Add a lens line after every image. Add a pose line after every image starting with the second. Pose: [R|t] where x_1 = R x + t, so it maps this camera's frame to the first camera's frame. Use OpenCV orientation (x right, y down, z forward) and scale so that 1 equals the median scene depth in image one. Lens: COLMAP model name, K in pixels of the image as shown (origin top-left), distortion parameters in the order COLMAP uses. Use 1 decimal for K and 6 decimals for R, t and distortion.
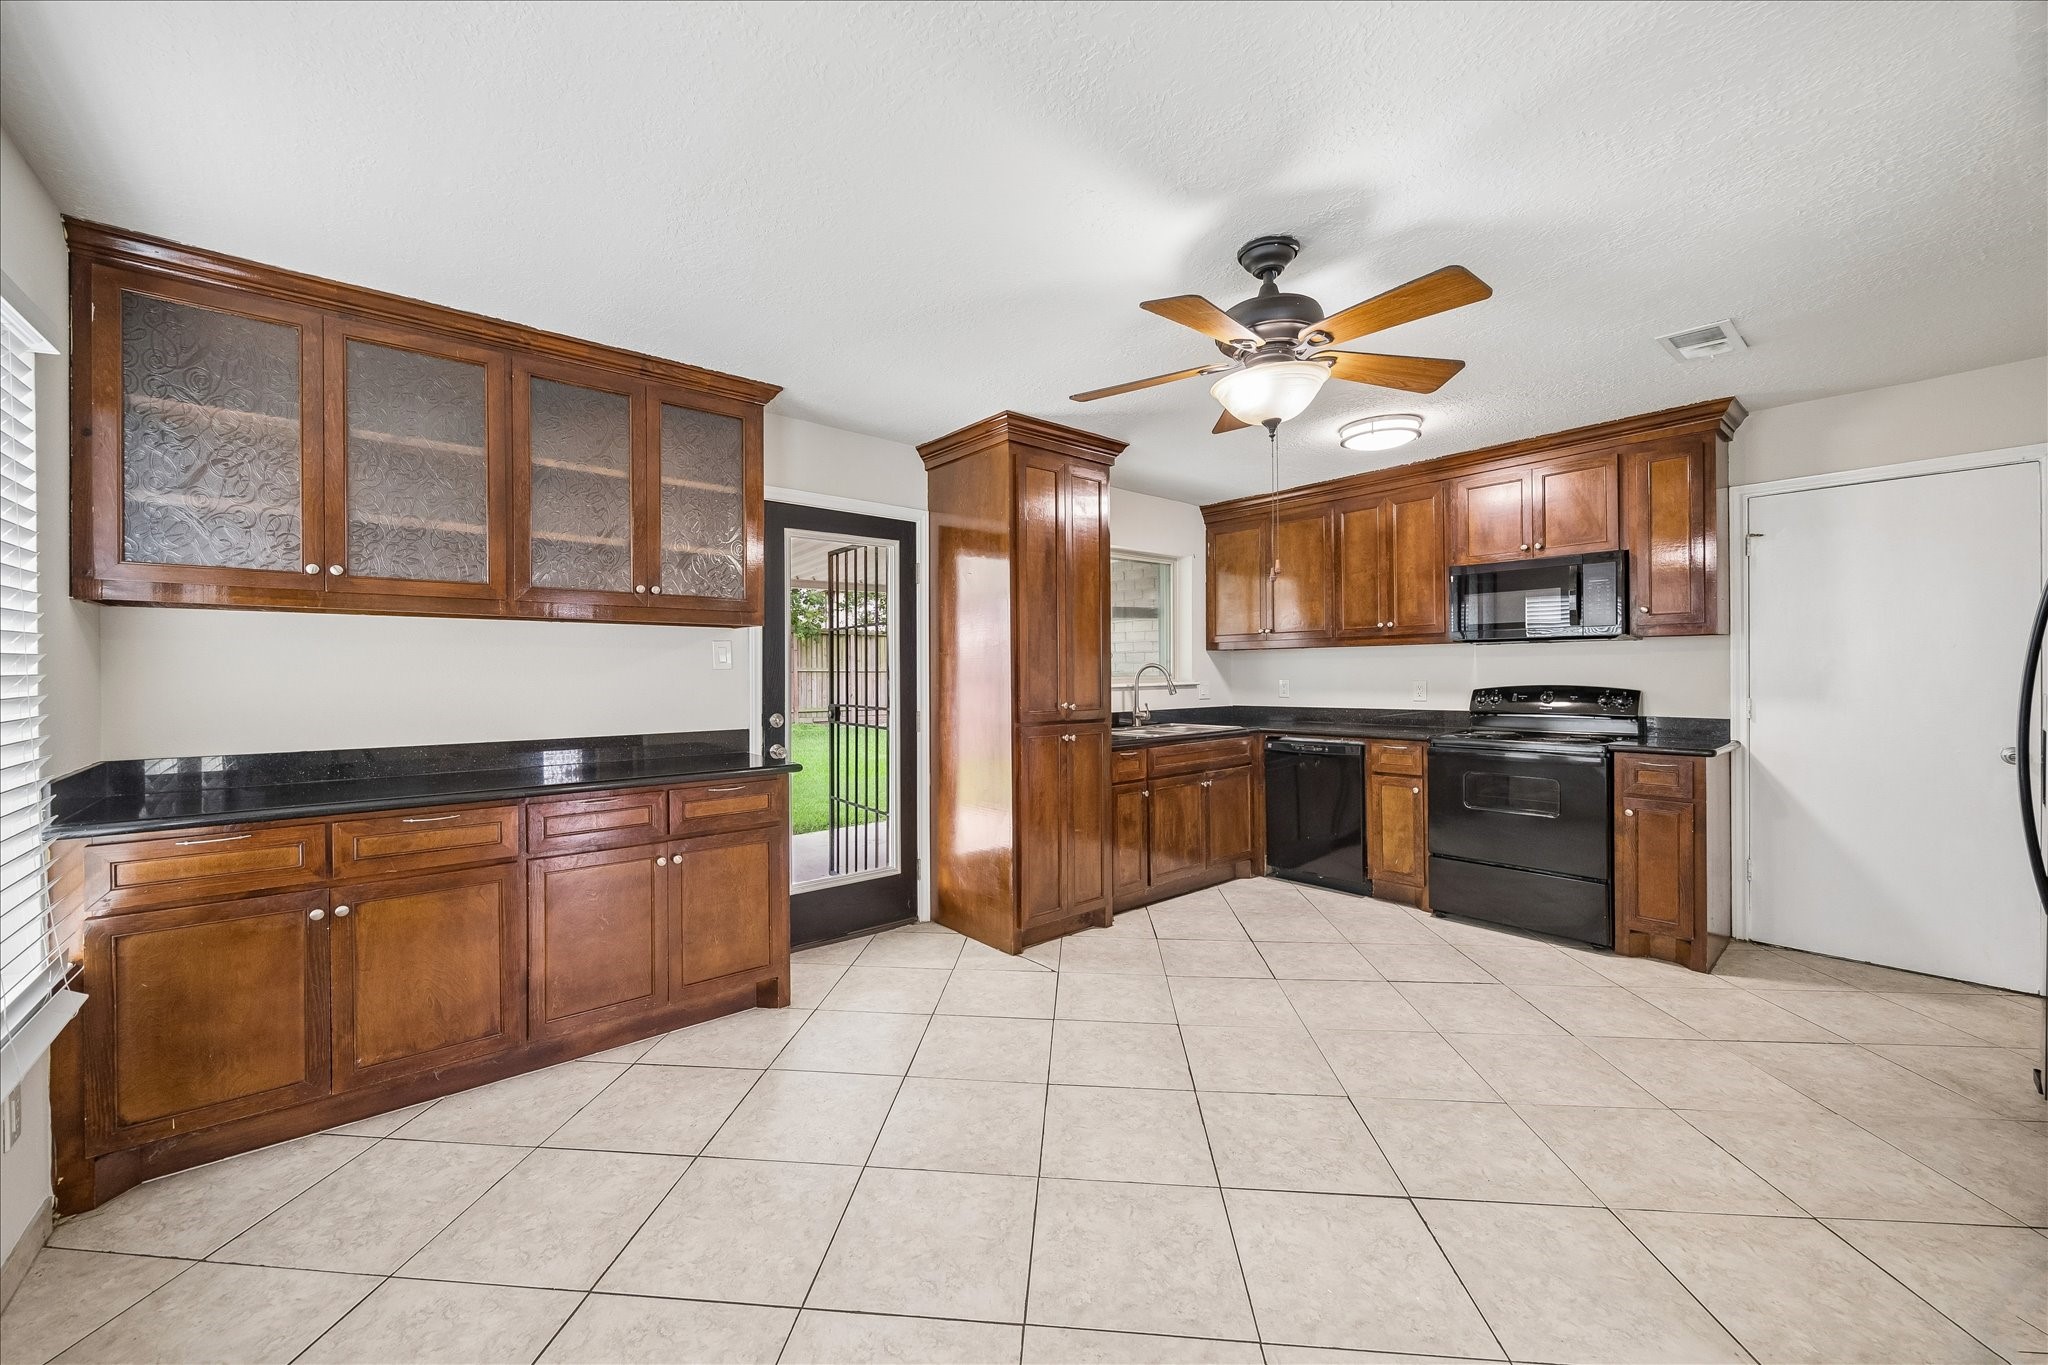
lens RADIAL K [[775.2, 0, 1018.0], [0, 775.2, 678.6], [0, 0, 1]] dist [-0.001776, 0.000012]
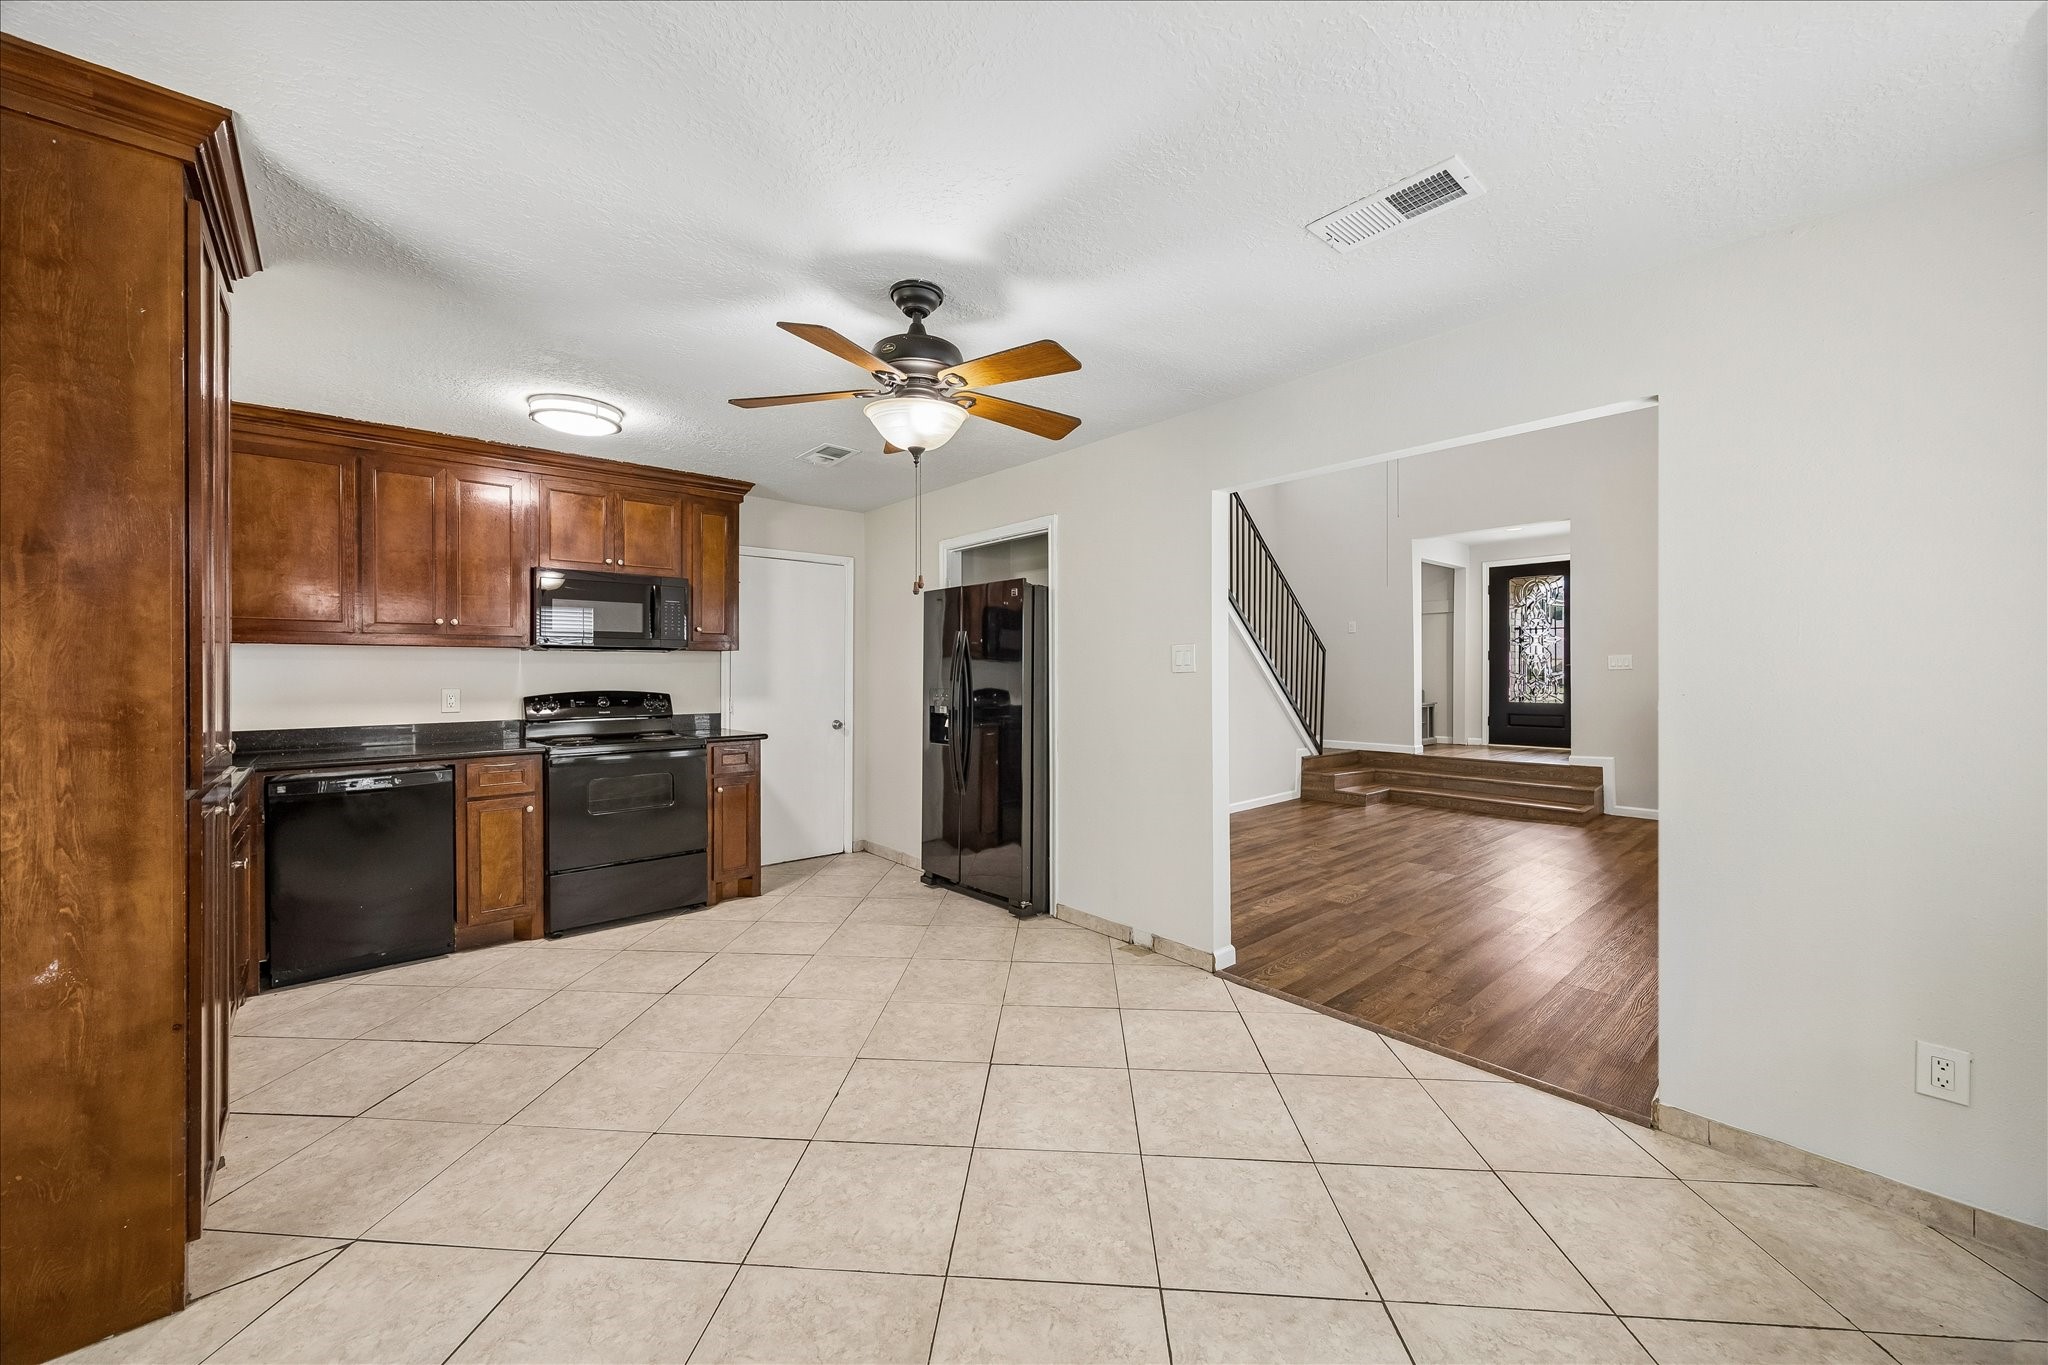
lens RADIAL K [[769.5, 0, 1002.8], [0, 769.5, 673.1], [0, 0, 1]] dist [-0.003218, -0.000025]
pose [[-0.007614, 0.011742, 0.999902, -0.459538], [0.011894, 0.999861, -0.011651, 0.003451], [-0.999900, 0.011804, -0.007753, 0.535021]]
